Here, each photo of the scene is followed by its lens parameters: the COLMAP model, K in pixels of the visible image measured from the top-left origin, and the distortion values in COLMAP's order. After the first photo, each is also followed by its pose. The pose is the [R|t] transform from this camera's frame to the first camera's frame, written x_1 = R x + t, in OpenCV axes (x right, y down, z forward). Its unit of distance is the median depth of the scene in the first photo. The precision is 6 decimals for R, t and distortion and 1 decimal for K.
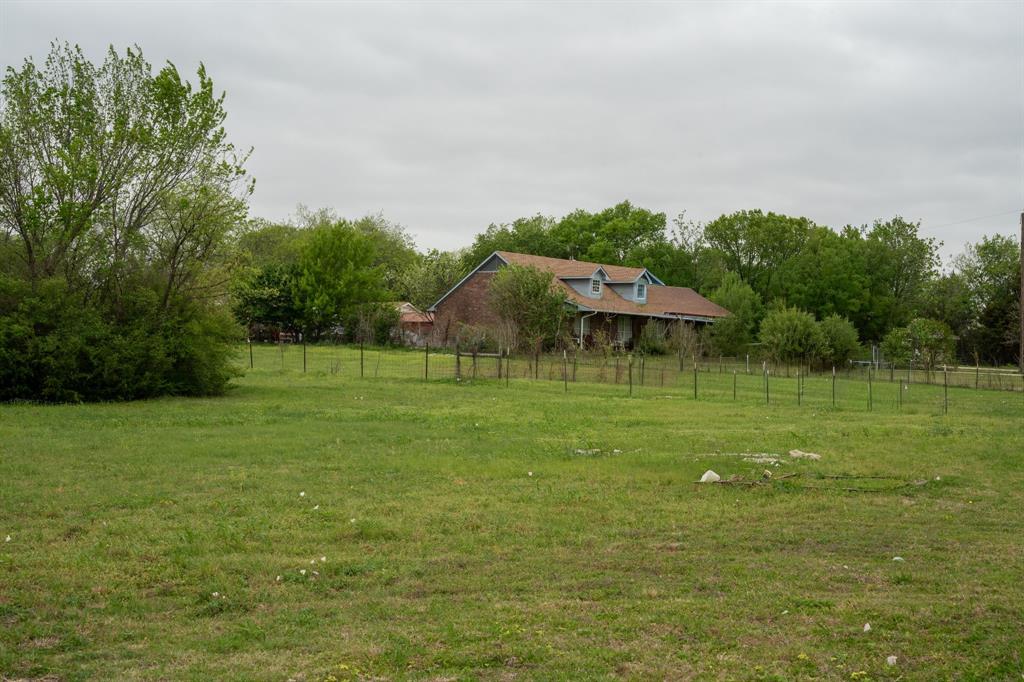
lens RADIAL K [[1506.2, 0, 508.9], [0, 1506.2, 343.6], [0, 0, 1]] dist [-0.004464, 0.000000]
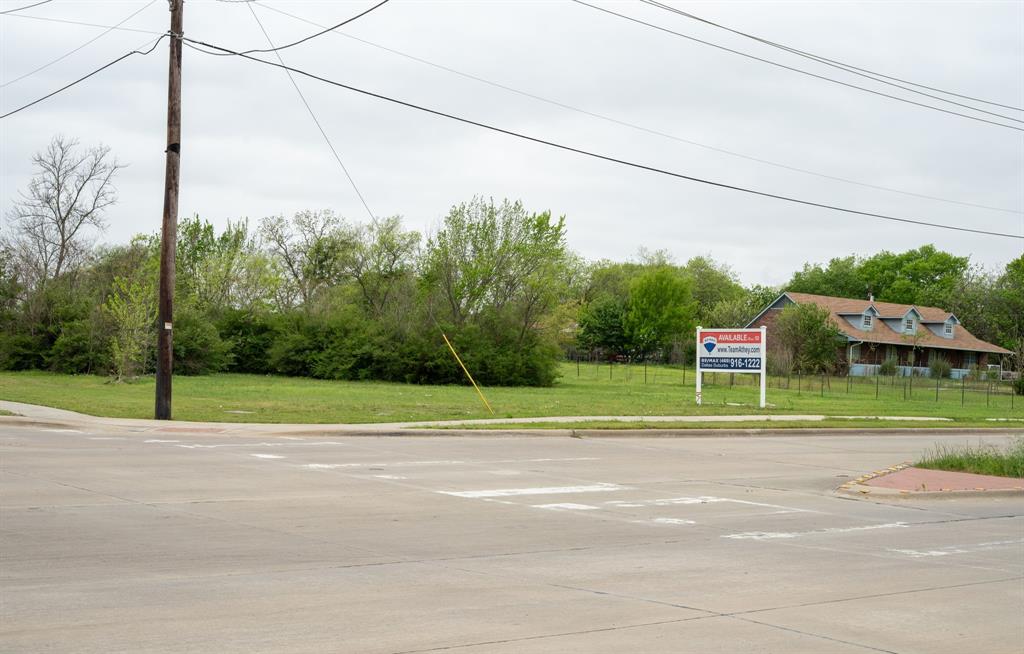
lens RADIAL K [[1291.1, 0, 512.1], [0, 1291.1, 327.3], [0, 0, 1]] dist [0.012246, 0.000000]
pose [[0.971778, 0.009448, -0.235706, 0.024467], [-0.016334, 0.999494, -0.027281, 0.000887], [0.235329, 0.030361, 0.971441, -0.100434]]
